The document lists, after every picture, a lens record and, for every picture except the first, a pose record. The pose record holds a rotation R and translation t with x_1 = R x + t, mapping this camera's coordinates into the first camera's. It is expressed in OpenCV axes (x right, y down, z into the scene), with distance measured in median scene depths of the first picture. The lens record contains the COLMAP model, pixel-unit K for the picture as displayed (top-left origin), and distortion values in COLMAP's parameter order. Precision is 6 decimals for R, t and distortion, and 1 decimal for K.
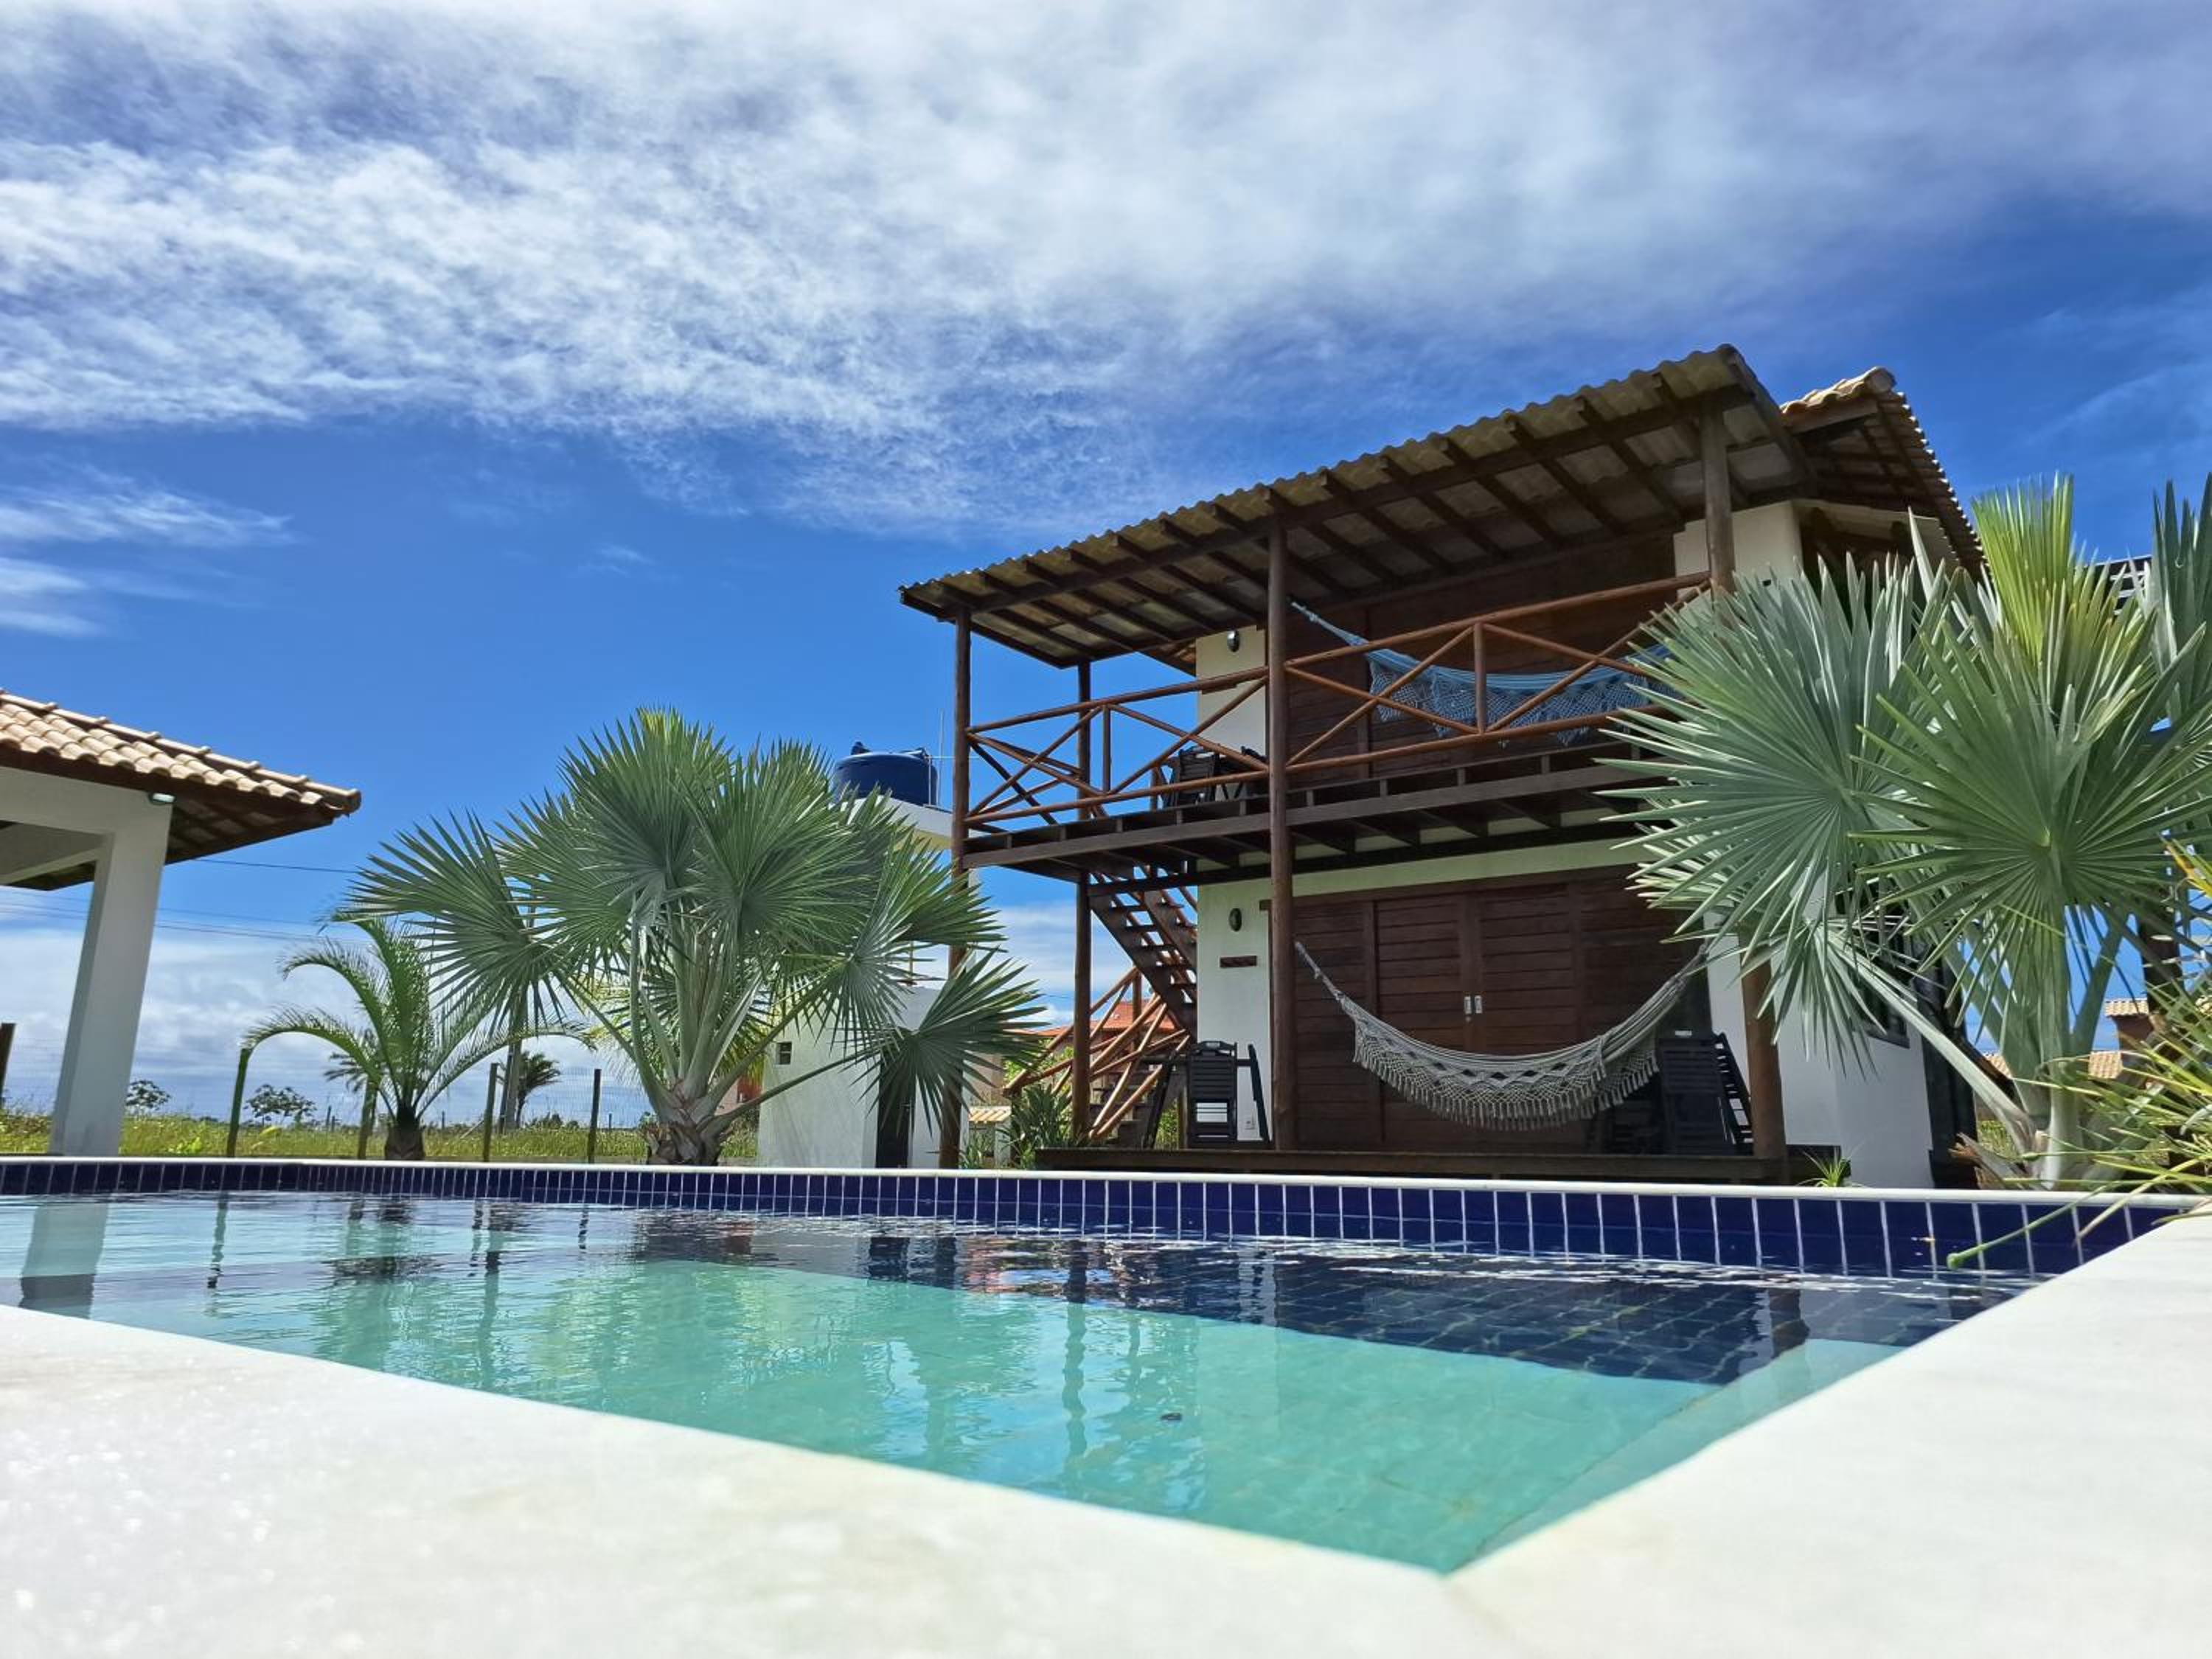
lens RADIAL K [[1511.7, 0, 1111.1], [0, 1511.7, 768.7], [0, 0, 1]] dist [-0.007460, -0.002592]
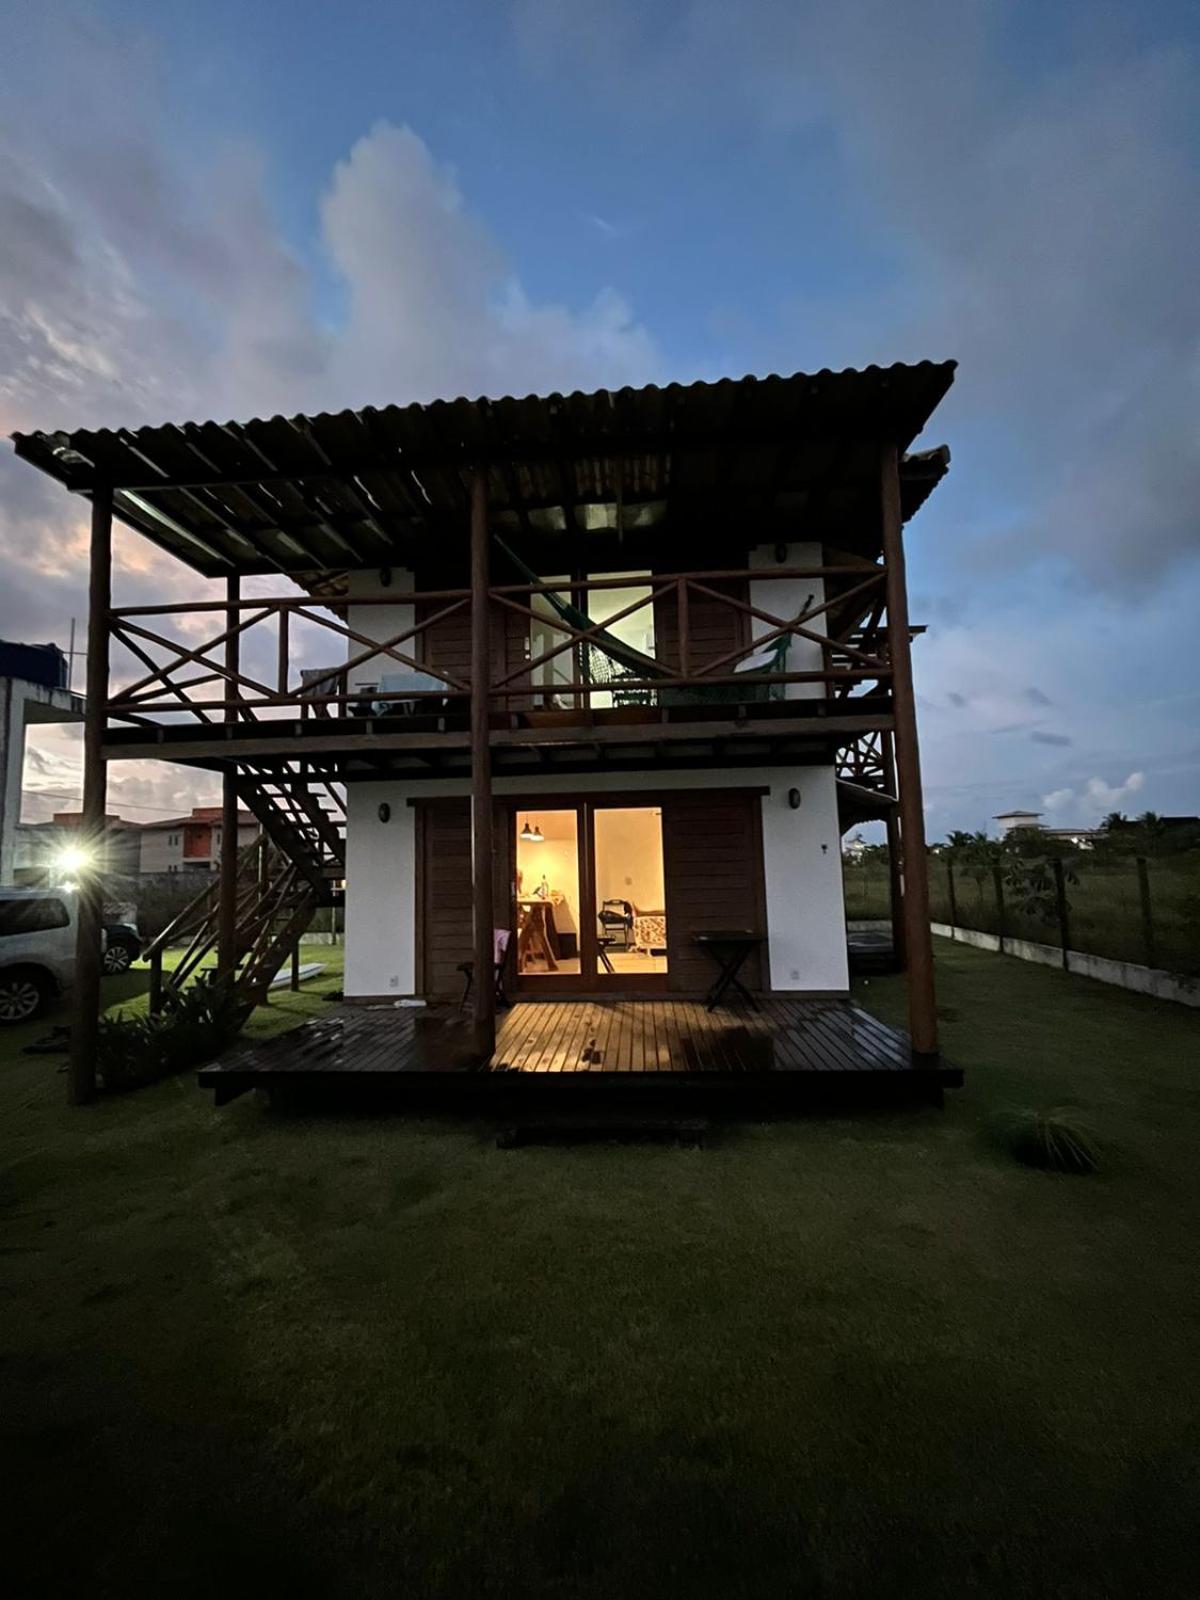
lens RADIAL K [[659.6, 0, 599.6], [0, 659.6, 804.5], [0, 0, 1]] dist [-0.003142, -0.000429]
pose [[0.844726, 0.022180, 0.534740, -0.049597], [-0.100958, 0.987807, 0.118510, 0.012755], [-0.525591, -0.154094, 0.836665, 0.454289]]
